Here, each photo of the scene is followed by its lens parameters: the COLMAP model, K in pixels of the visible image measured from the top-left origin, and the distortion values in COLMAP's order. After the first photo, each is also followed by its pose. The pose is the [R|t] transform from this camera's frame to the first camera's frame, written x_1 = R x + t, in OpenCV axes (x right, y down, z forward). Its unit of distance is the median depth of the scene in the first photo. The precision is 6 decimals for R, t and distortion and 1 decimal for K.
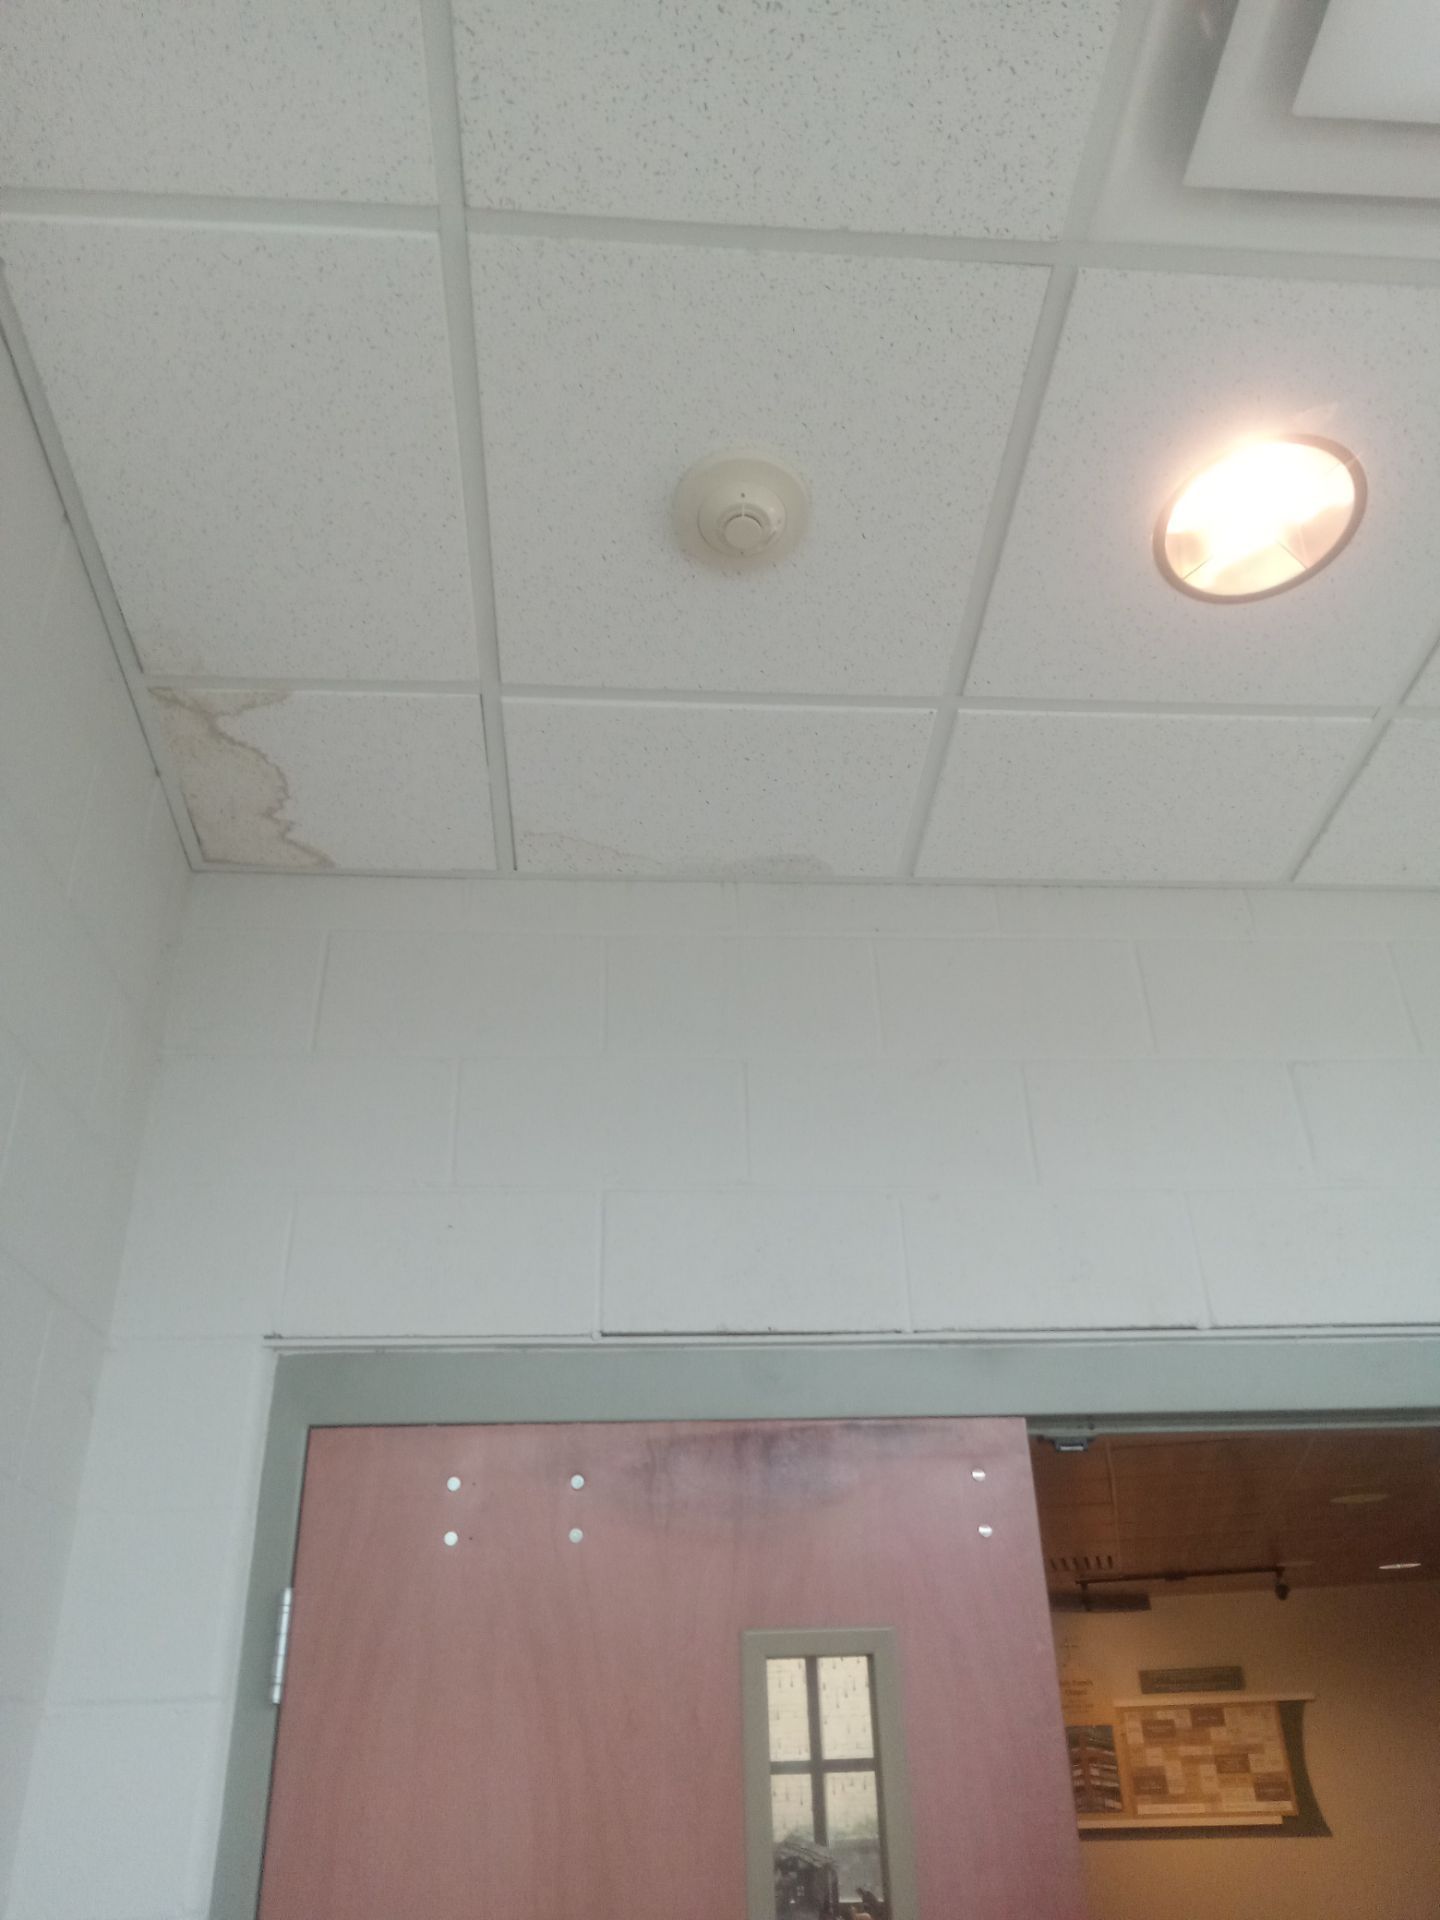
lens RADIAL K [[1402.4, 0, 728.3], [0, 1402.4, 953.7], [0, 0, 1]] dist [-0.009902, -0.003548]
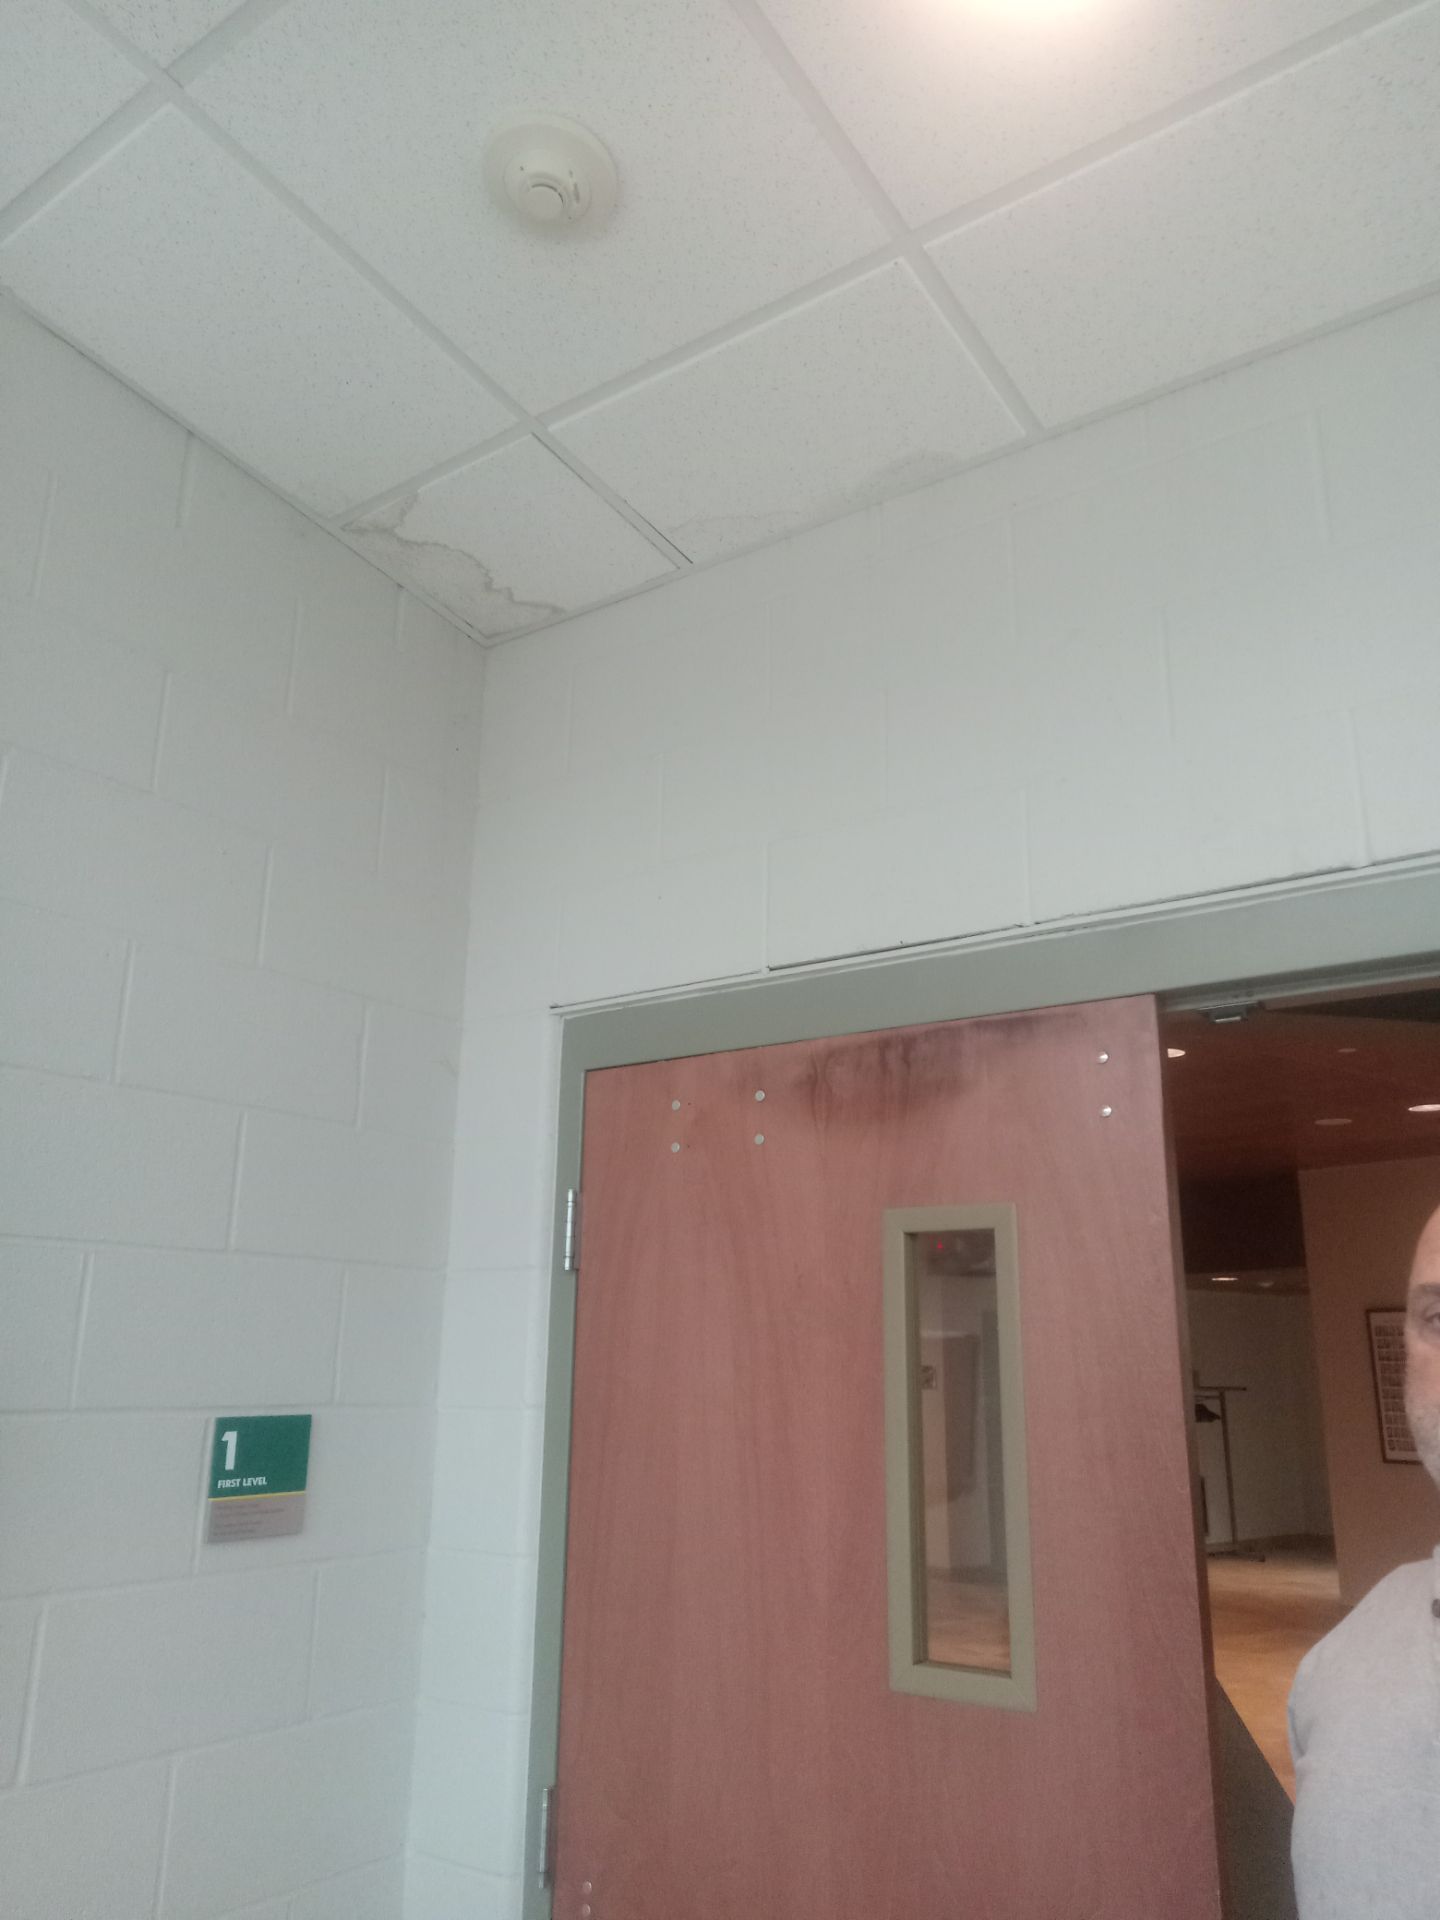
lens RADIAL K [[1402.4, 0, 728.3], [0, 1402.4, 953.7], [0, 0, 1]] dist [-0.009902, -0.003548]
pose [[0.770269, -0.139553, -0.622262, 0.569793], [0.285140, 0.948159, 0.140320, 0.092768], [0.570421, -0.285516, 0.770130, 0.125518]]
